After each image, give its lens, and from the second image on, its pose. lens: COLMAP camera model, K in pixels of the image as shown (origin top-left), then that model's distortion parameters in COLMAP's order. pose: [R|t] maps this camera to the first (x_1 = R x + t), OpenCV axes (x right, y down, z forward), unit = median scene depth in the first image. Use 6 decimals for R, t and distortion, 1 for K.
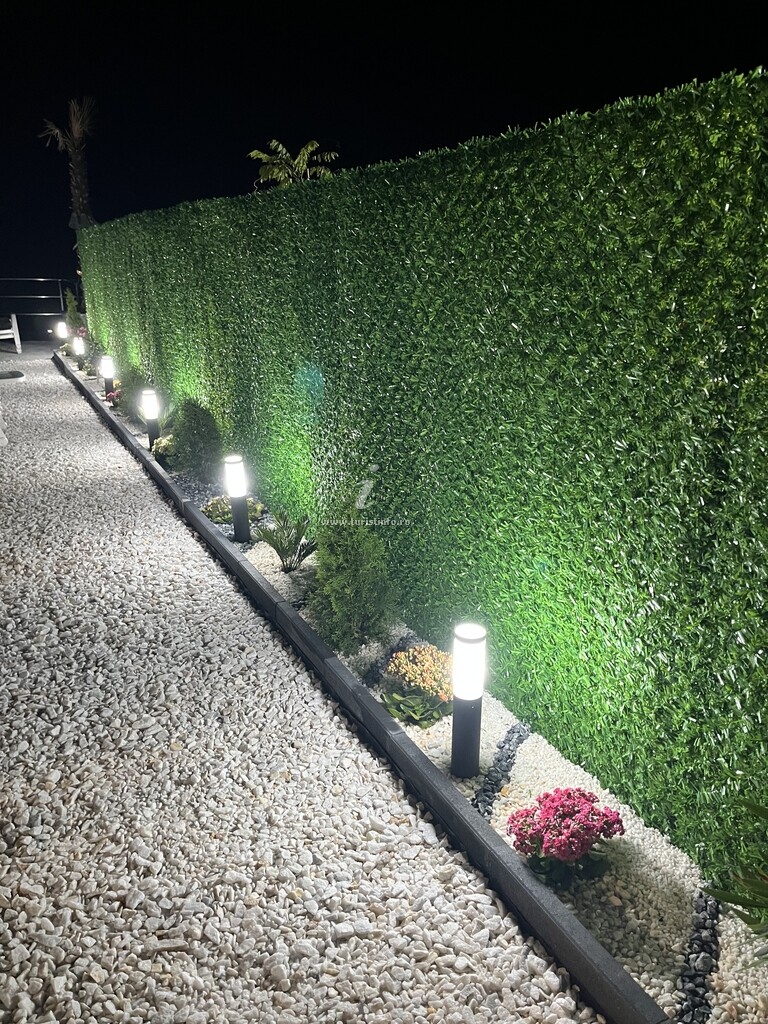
lens RADIAL K [[776.3, 0, 384.0], [0, 776.3, 512.0], [0, 0, 1]] dist [0.002278, -0.008786]
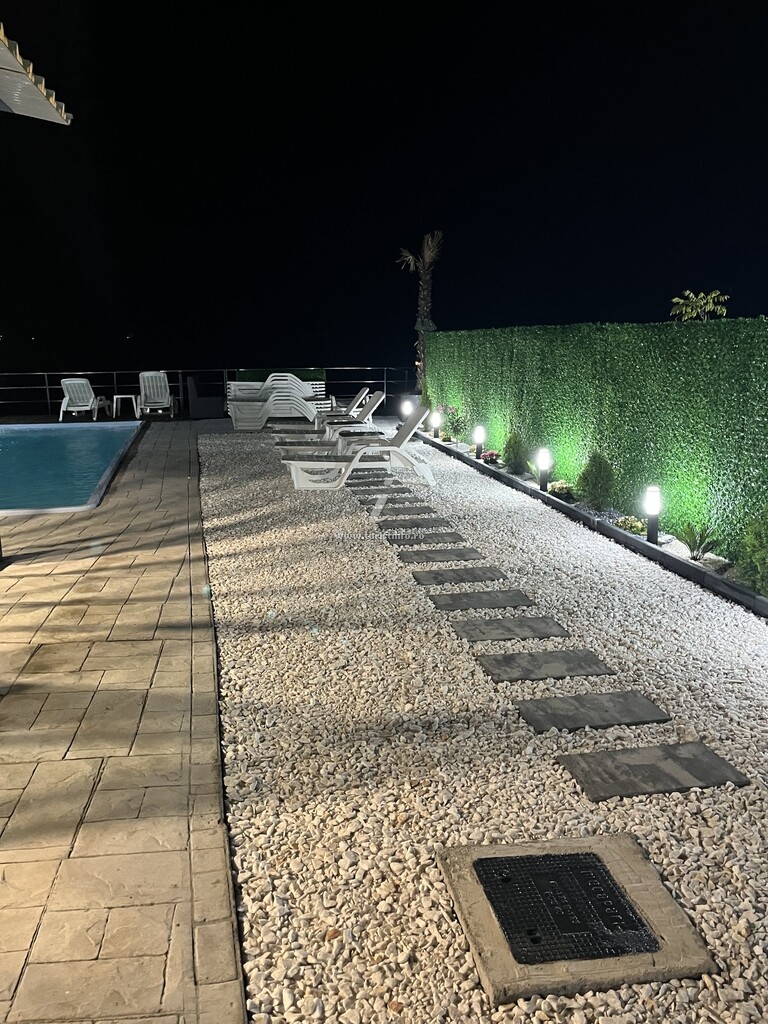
lens RADIAL K [[776.3, 0, 384.0], [0, 776.3, 512.0], [0, 0, 1]] dist [0.002278, -0.008786]
pose [[0.964566, 0.048456, -0.259352, -0.287000], [-0.074253, 0.993115, -0.090608, 0.147892], [0.253176, 0.106655, 0.961523, -0.589004]]
